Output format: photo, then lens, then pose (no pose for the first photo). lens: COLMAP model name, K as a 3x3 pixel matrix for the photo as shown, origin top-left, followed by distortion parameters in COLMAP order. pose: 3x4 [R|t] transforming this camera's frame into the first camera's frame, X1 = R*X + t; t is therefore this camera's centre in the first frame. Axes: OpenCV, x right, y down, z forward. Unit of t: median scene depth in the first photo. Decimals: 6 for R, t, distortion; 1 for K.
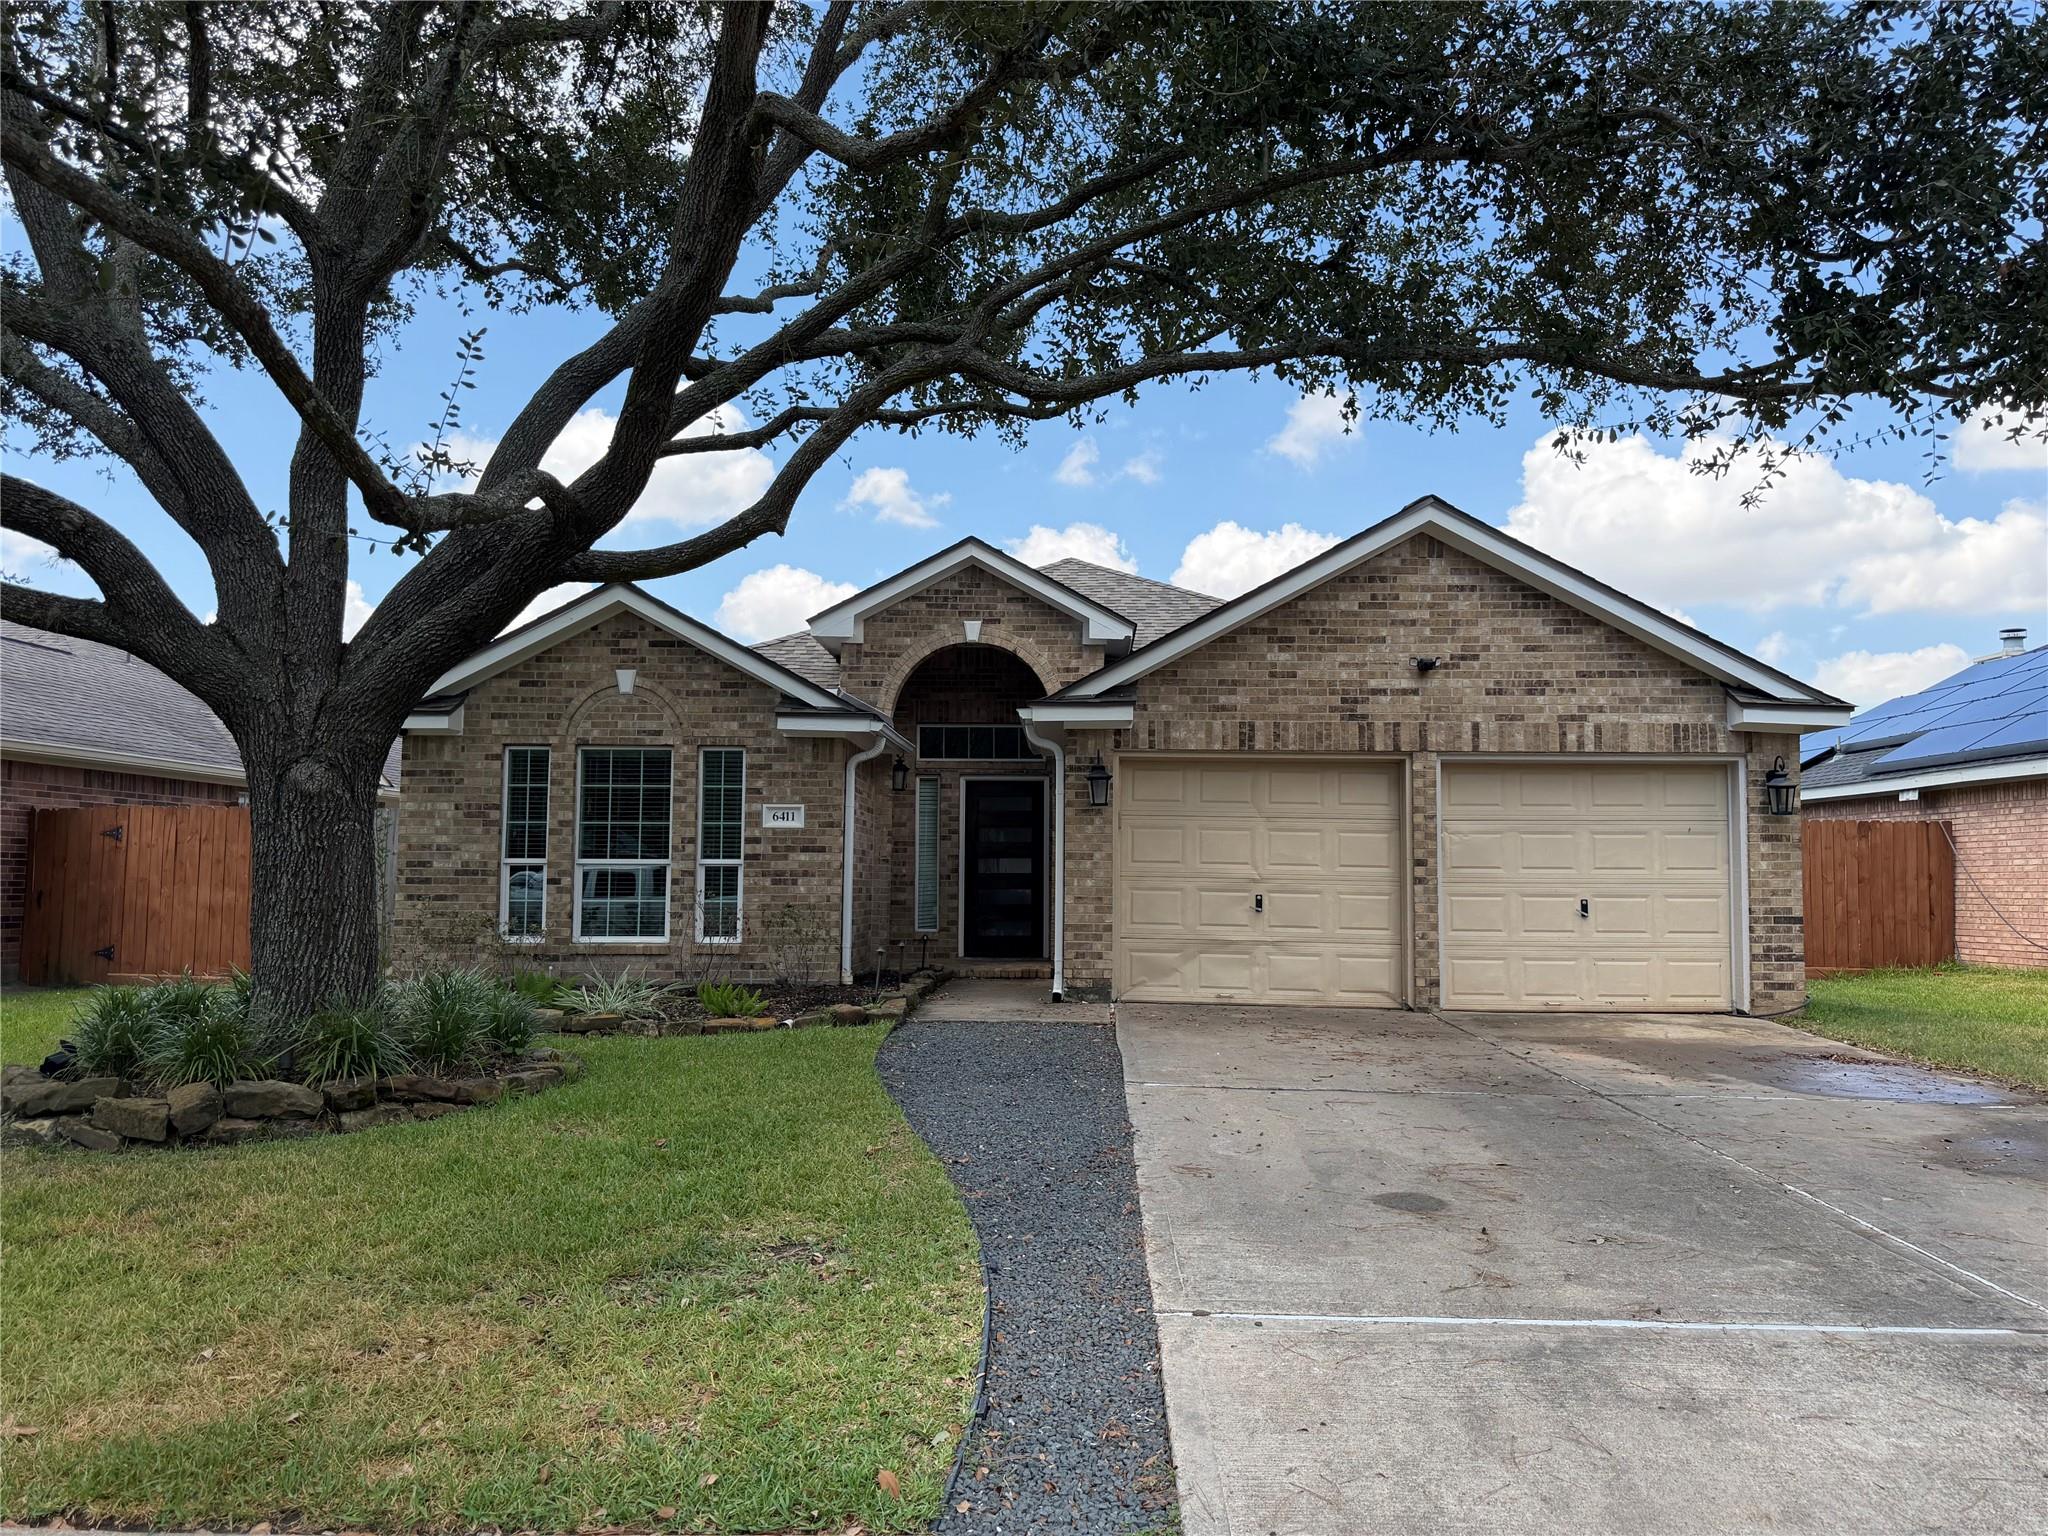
lens RADIAL K [[1454.4, 0, 1129.2], [0, 1454.4, 819.8], [0, 0, 1]] dist [0.057262, -0.067476]
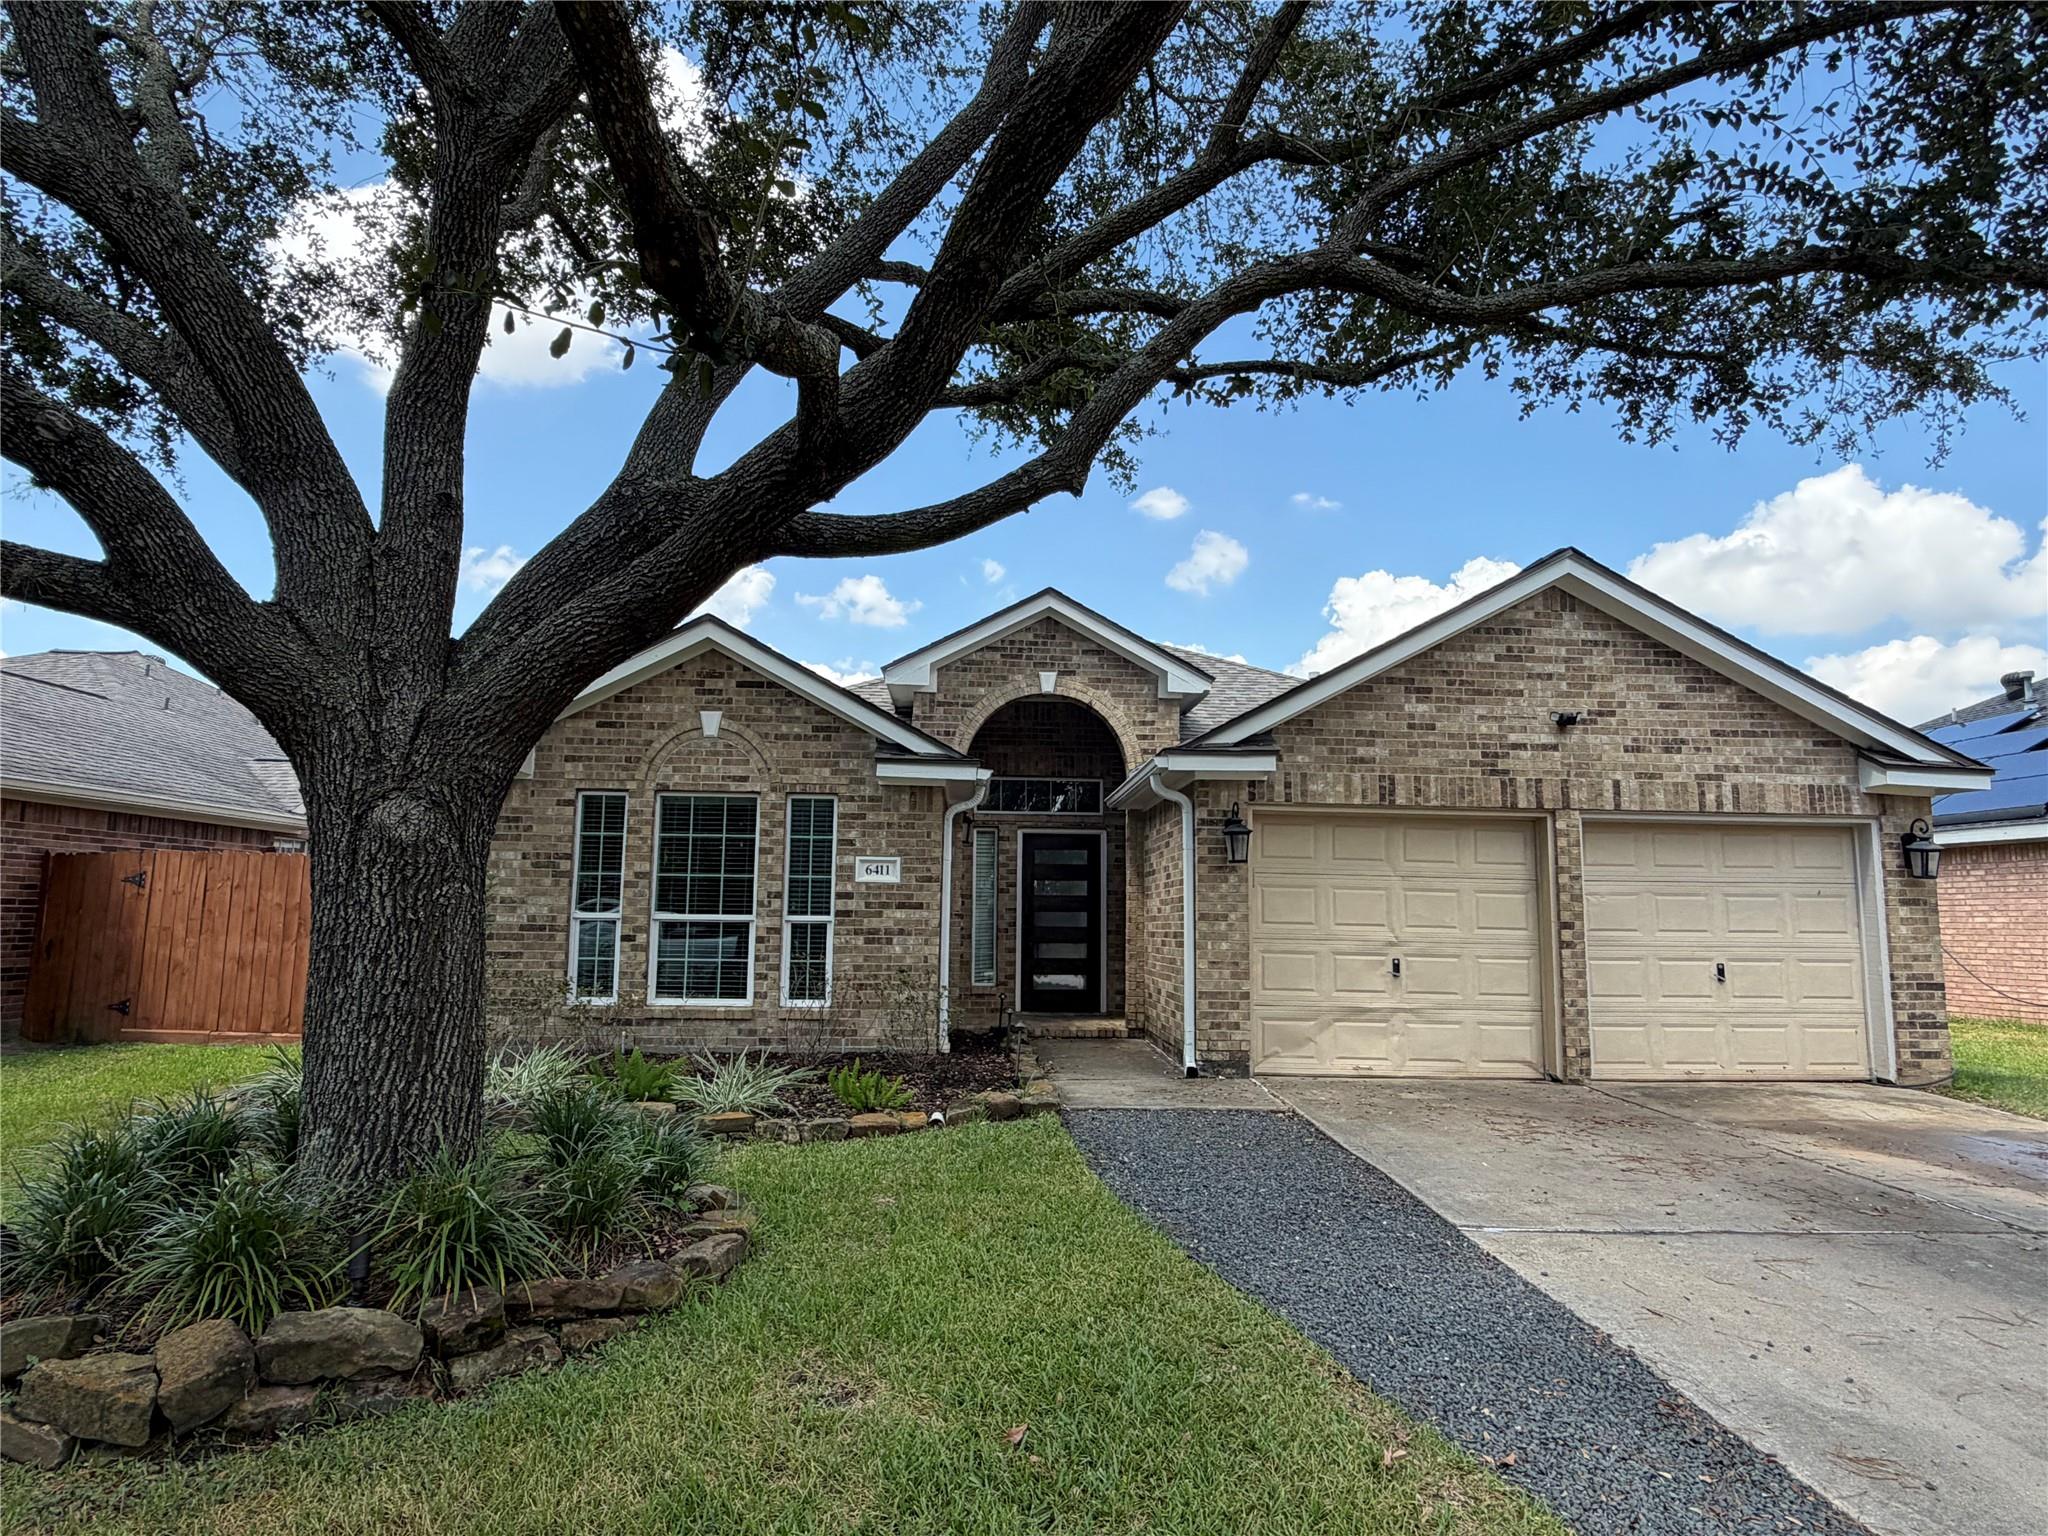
lens RADIAL K [[1140.8, 0, 1074.0], [0, 1140.8, 805.2], [0, 0, 1]] dist [-0.015638, 0.008841]
pose [[0.997143, 0.013636, 0.074302, -0.176886], [-0.009669, 0.998521, -0.053494, -0.006333], [-0.074922, 0.052623, 0.995800, 0.277893]]
